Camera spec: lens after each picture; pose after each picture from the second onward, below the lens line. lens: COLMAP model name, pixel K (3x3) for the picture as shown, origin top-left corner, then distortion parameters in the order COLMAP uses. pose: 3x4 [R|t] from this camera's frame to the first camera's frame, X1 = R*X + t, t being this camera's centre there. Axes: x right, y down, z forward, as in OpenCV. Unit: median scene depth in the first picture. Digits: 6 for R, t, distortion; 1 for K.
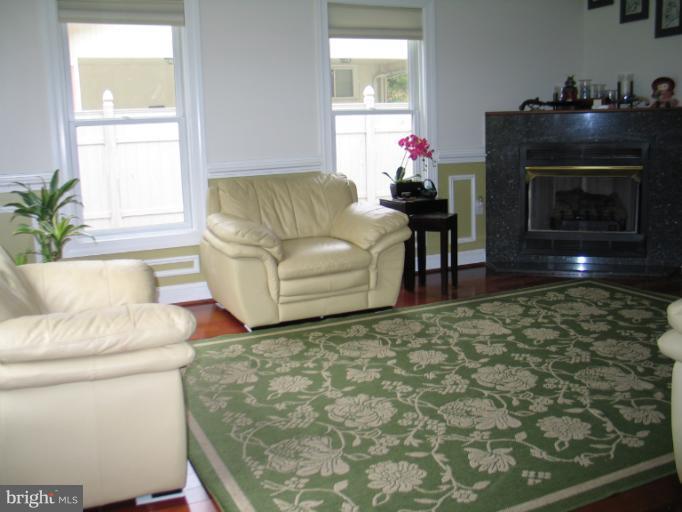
lens RADIAL K [[697.4, 0, 341.1], [0, 697.4, 230.9], [0, 0, 1]] dist [-0.101240, 0.012055]
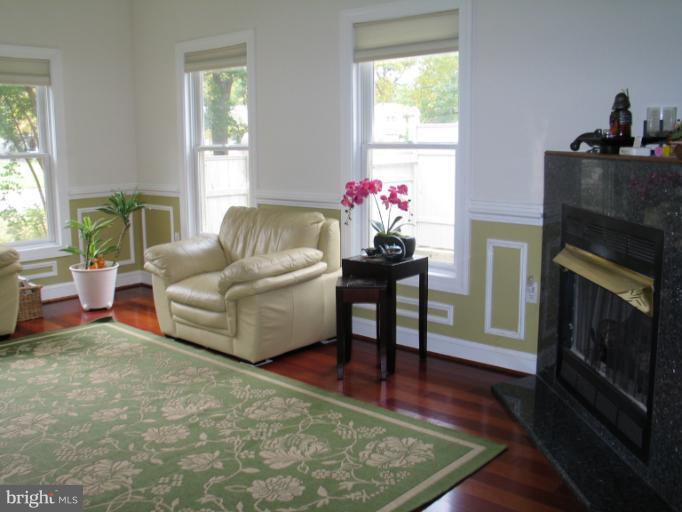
lens RADIAL K [[692.6, 0, 341.0], [0, 692.6, 256.0], [0, 0, 1]] dist [-0.262001, 0.328694]
pose [[0.387692, 0.187197, -0.902581, 0.882483], [-0.135722, 0.980083, 0.144973, -0.210810], [0.911742, 0.066296, 0.405377, 0.859375]]
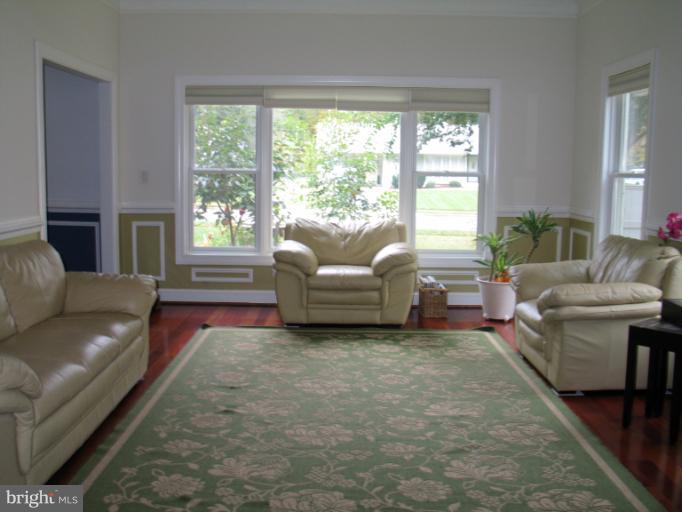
lens RADIAL K [[697.4, 0, 341.1], [0, 697.4, 230.9], [0, 0, 1]] dist [-0.101240, 0.012055]
pose [[-0.427350, 0.112924, -0.897006, 0.958578], [-0.120959, 0.976107, 0.180509, -0.271437], [0.895958, 0.185641, -0.403481, 1.351308]]
